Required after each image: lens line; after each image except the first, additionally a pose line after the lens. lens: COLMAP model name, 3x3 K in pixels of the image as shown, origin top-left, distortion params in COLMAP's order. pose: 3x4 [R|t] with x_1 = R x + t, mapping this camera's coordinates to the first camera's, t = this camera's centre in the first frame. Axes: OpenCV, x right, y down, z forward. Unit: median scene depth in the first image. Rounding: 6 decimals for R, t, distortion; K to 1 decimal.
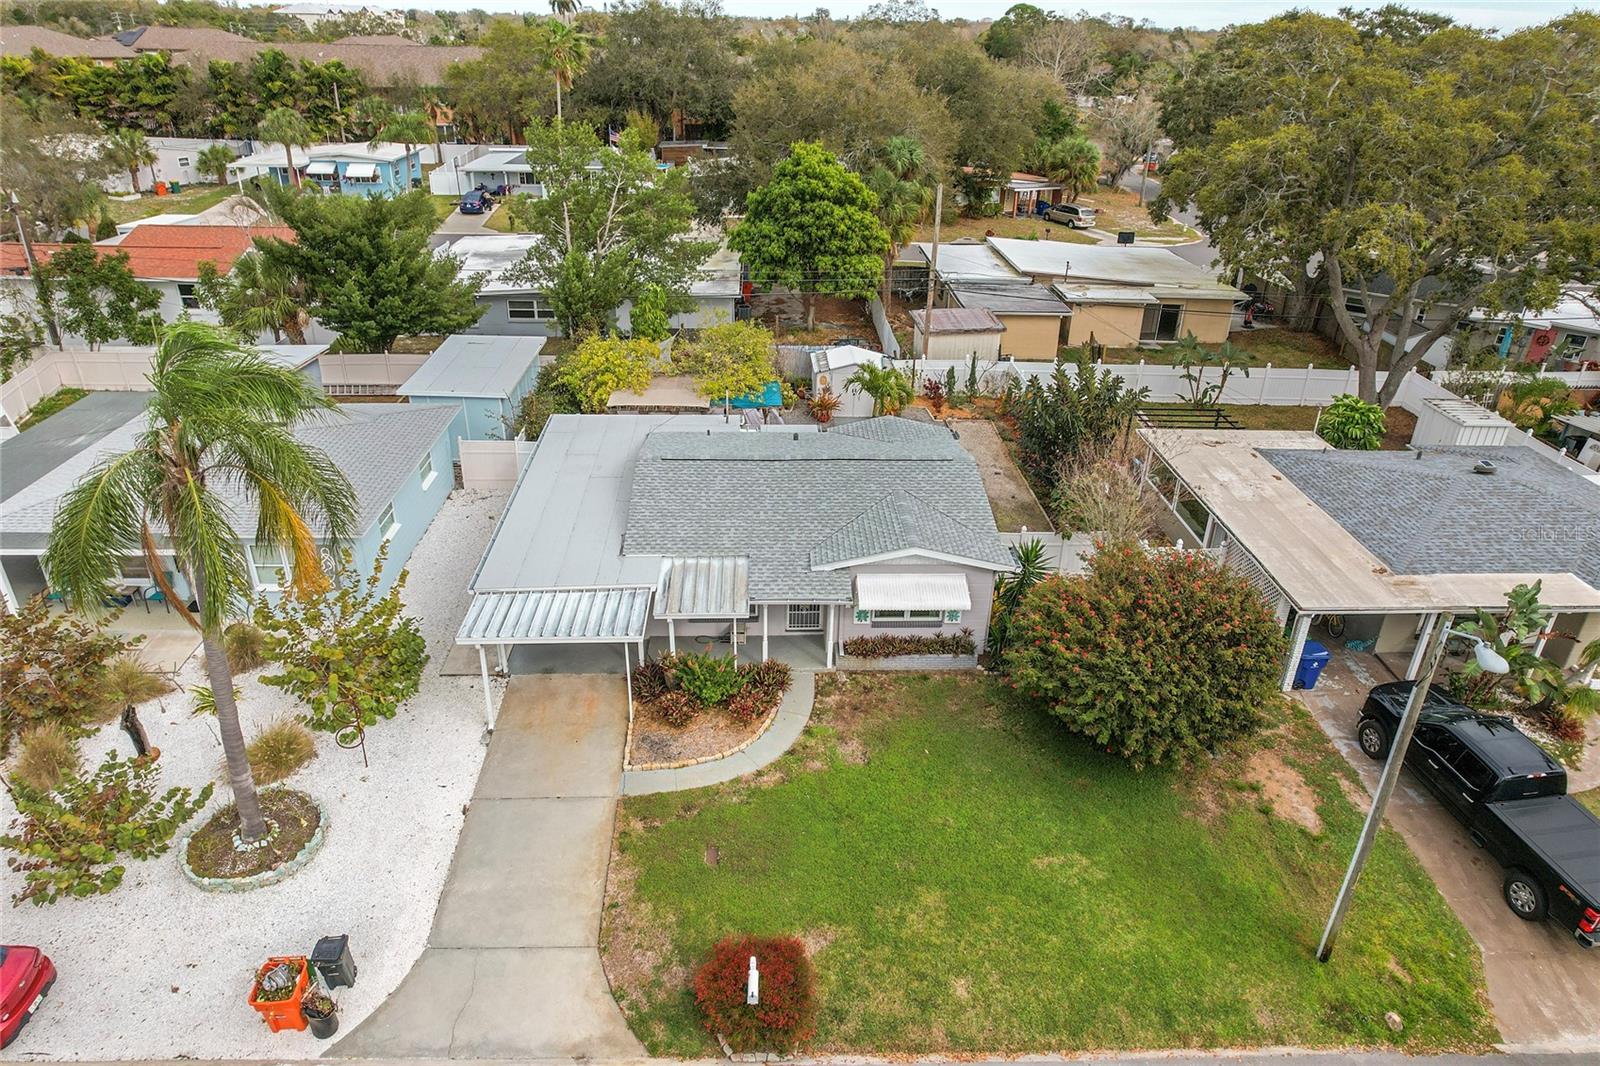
lens RADIAL K [[1032.2, 0, 800.0], [0, 1032.2, 533.0], [0, 0, 1]] dist [-0.076096, 0.065294]
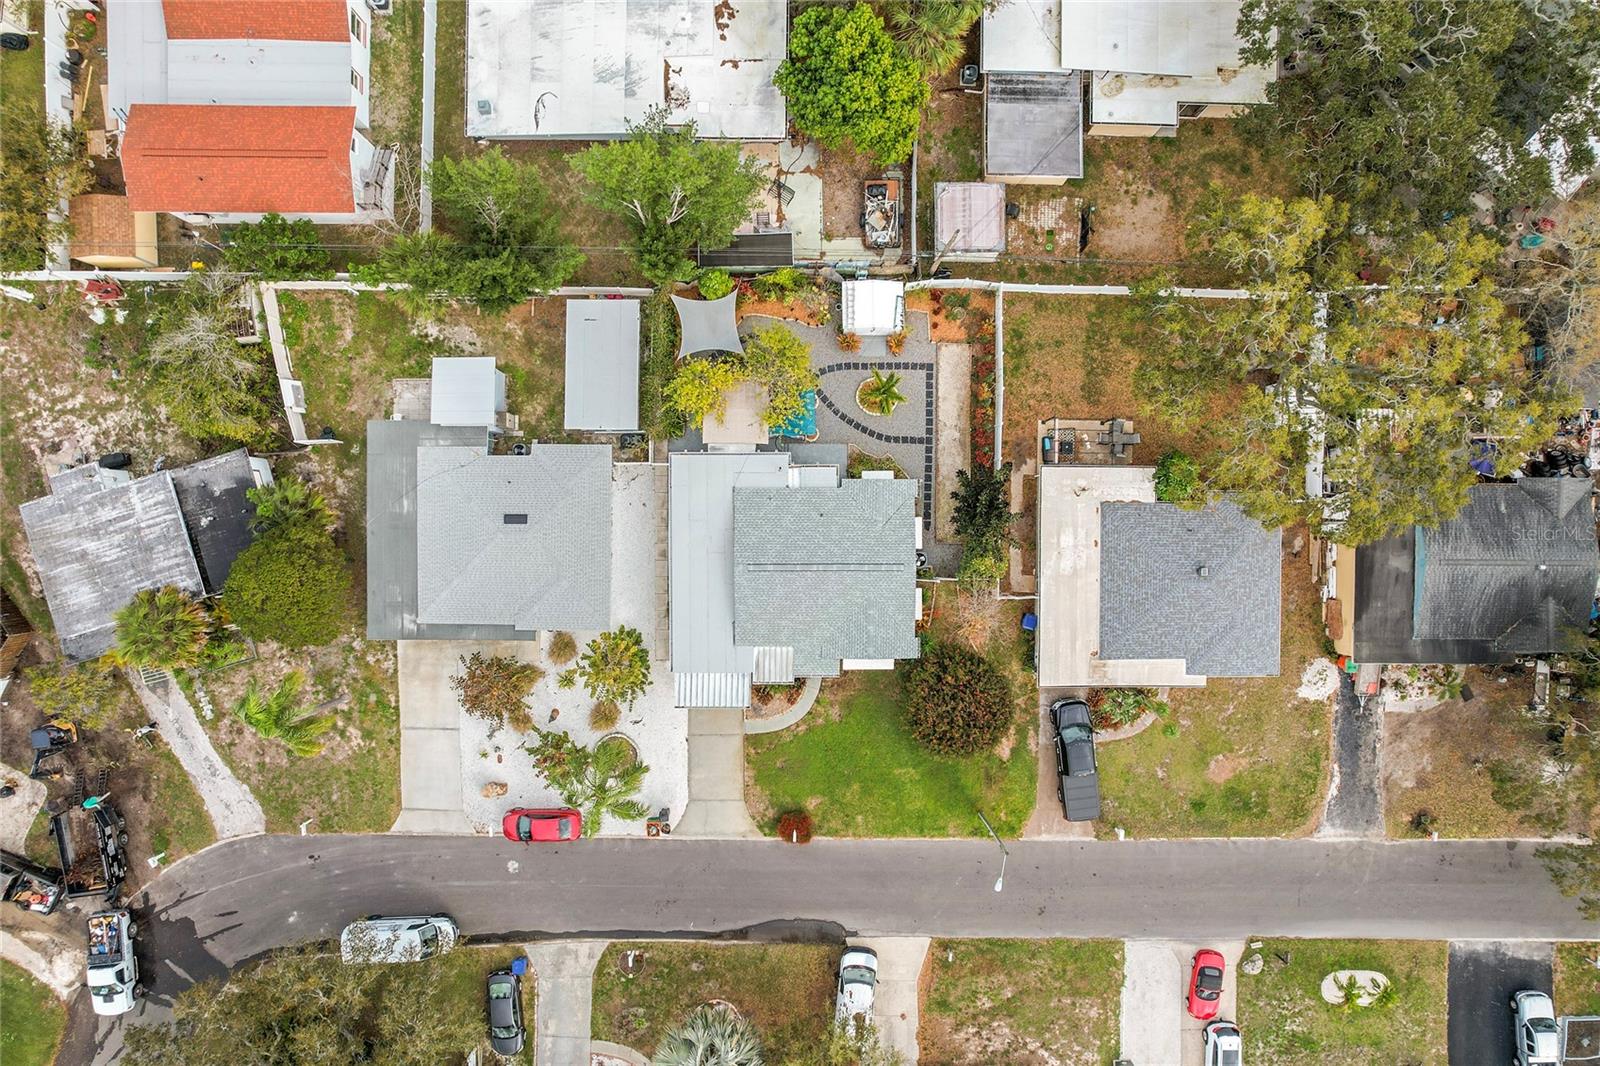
lens RADIAL K [[1032.2, 0, 800.0], [0, 1032.2, 533.0], [0, 0, 1]] dist [-0.076096, 0.065294]
pose [[0.998925, 0.044849, -0.011706, -0.023955], [-0.009089, 0.437177, 0.899330, -2.161944], [0.045452, -0.898257, 0.437115, 0.297117]]
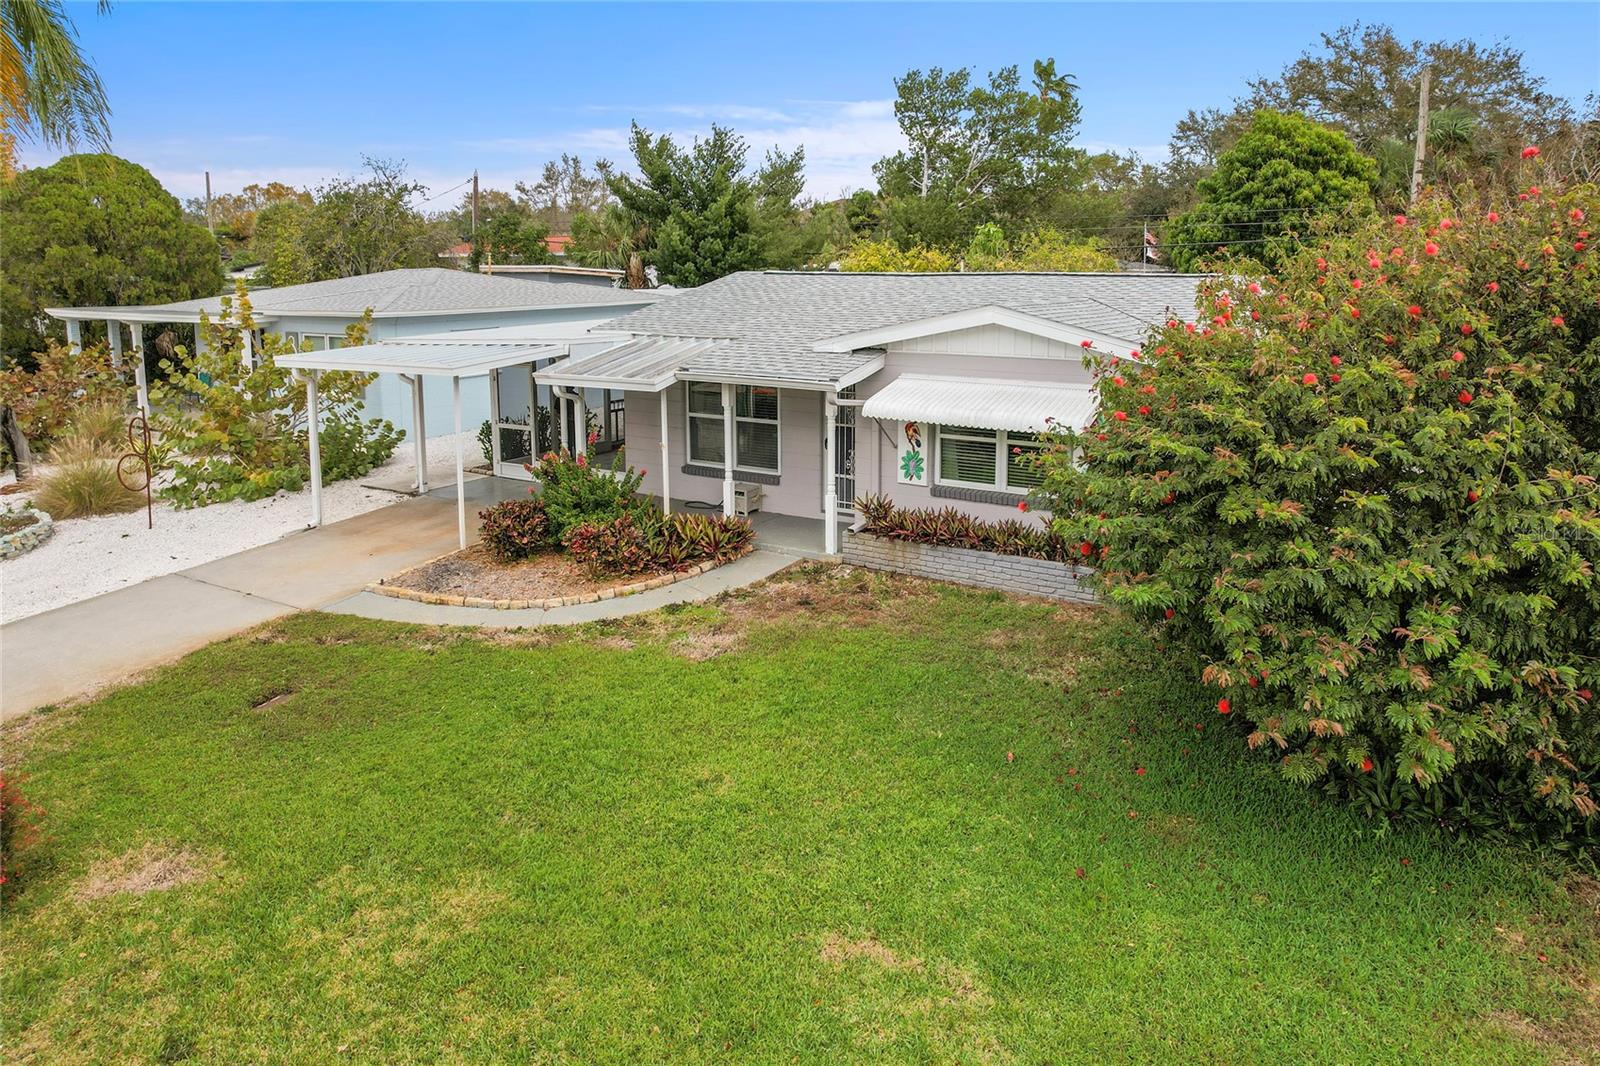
lens RADIAL K [[1056.8, 0, 809.5], [0, 1056.8, 459.1], [0, 0, 1]] dist [-0.085954, 0.060730]
pose [[0.827479, 0.077299, -0.556151, 0.337822], [-0.232249, 0.948897, -0.213670, 0.219182], [0.511213, 0.305973, 0.803145, 0.608597]]
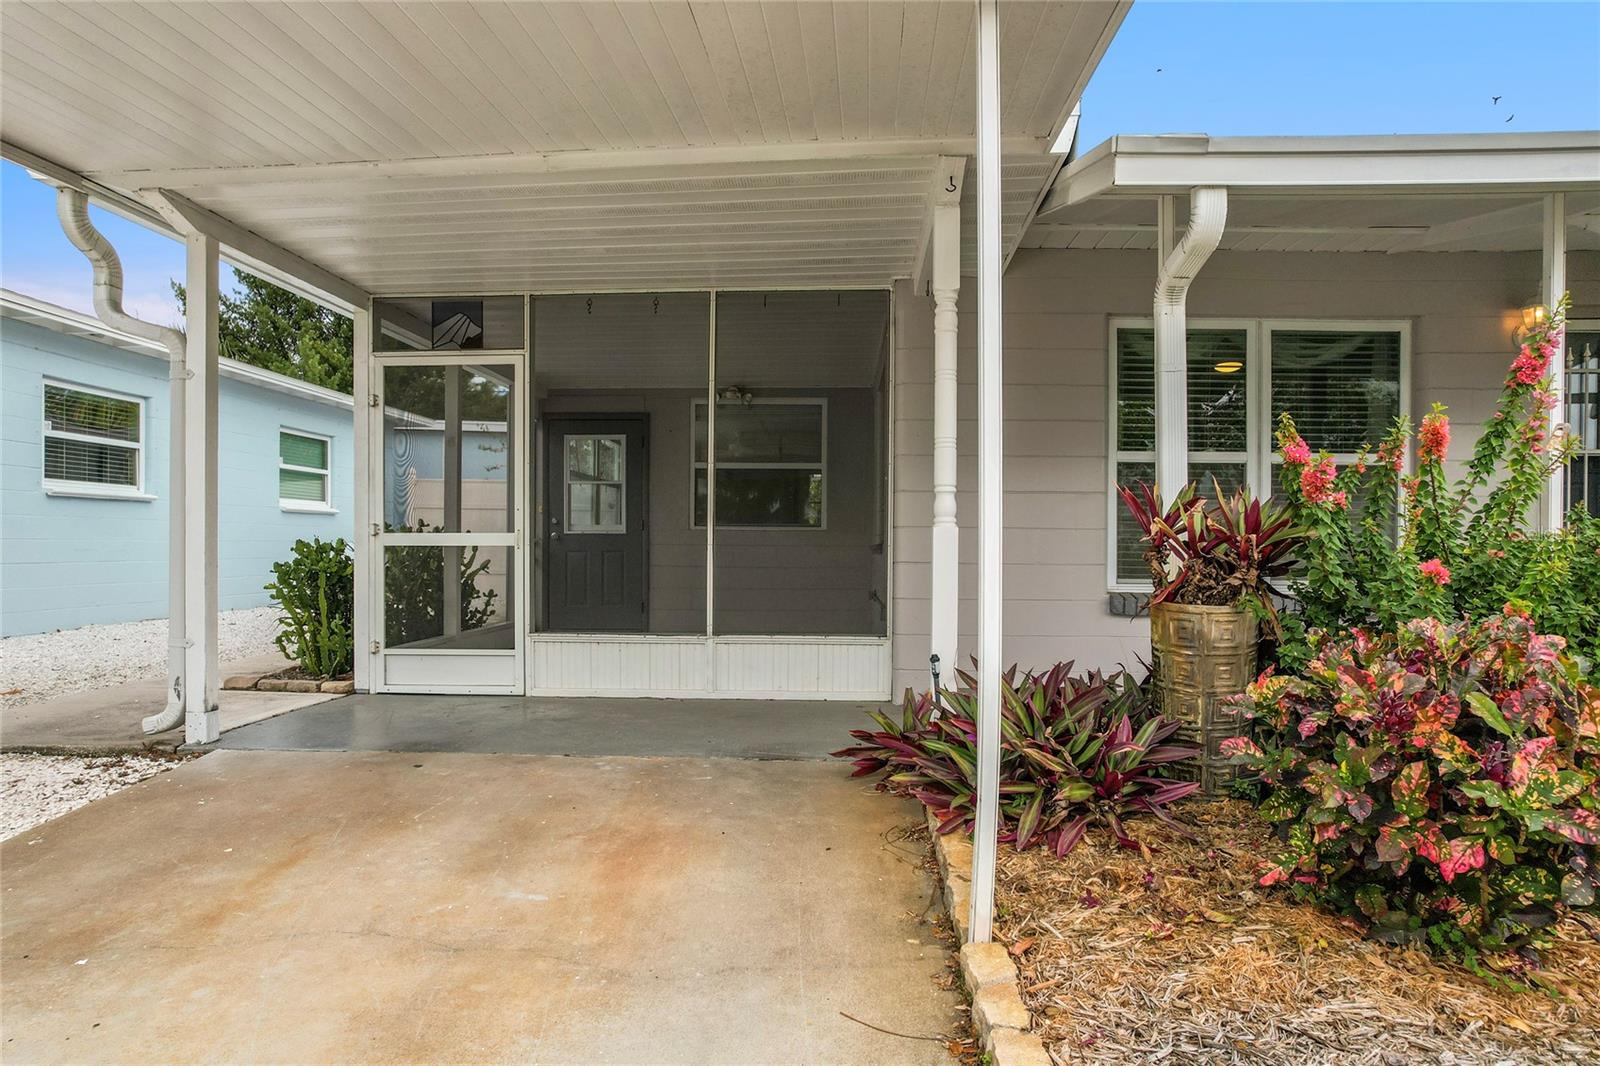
lens RADIAL K [[1032.2, 0, 800.0], [0, 1032.2, 533.0], [0, 0, 1]] dist [-0.076096, 0.065294]
pose [[0.996693, -0.014442, -0.079962, -0.175984], [-0.024142, 0.887005, -0.461128, 0.197919], [0.077587, 0.461534, 0.883723, 0.894326]]
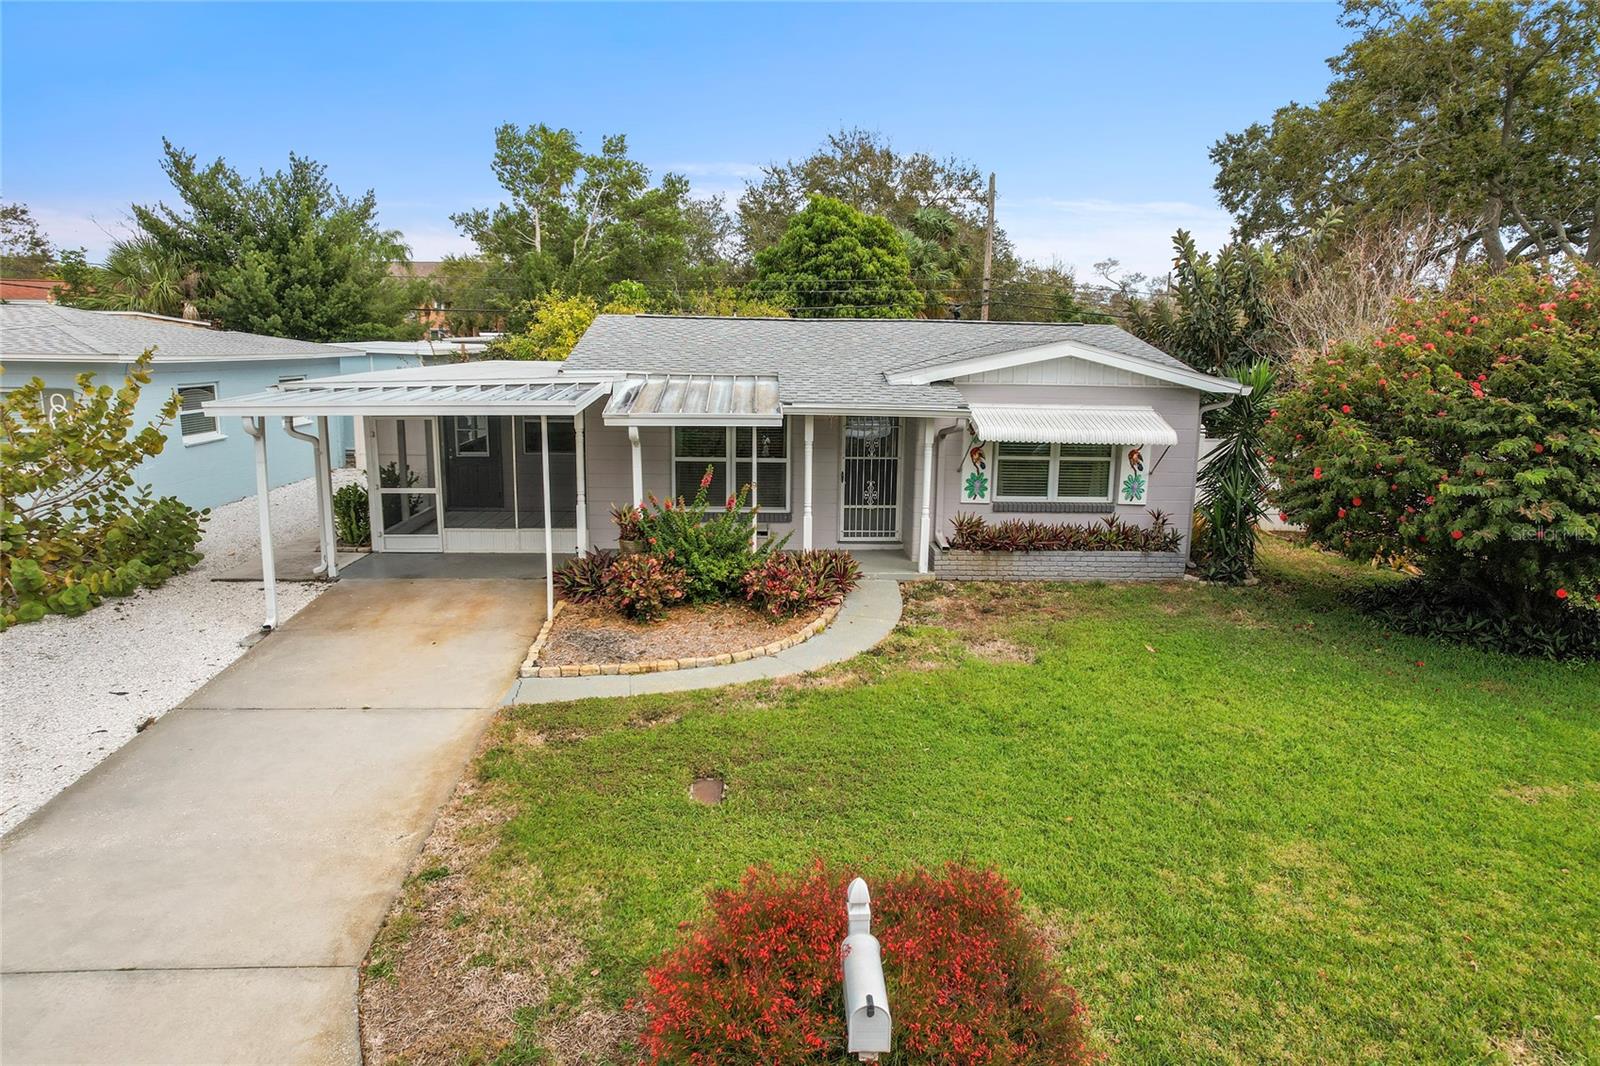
lens RADIAL K [[1032.2, 0, 800.0], [0, 1032.2, 533.0], [0, 0, 1]] dist [-0.076096, 0.065294]
pose [[0.999955, -0.005895, 0.007486, -0.045174], [0.007744, 0.960537, -0.278046, 0.286927], [-0.005552, 0.278091, 0.960539, 0.507855]]
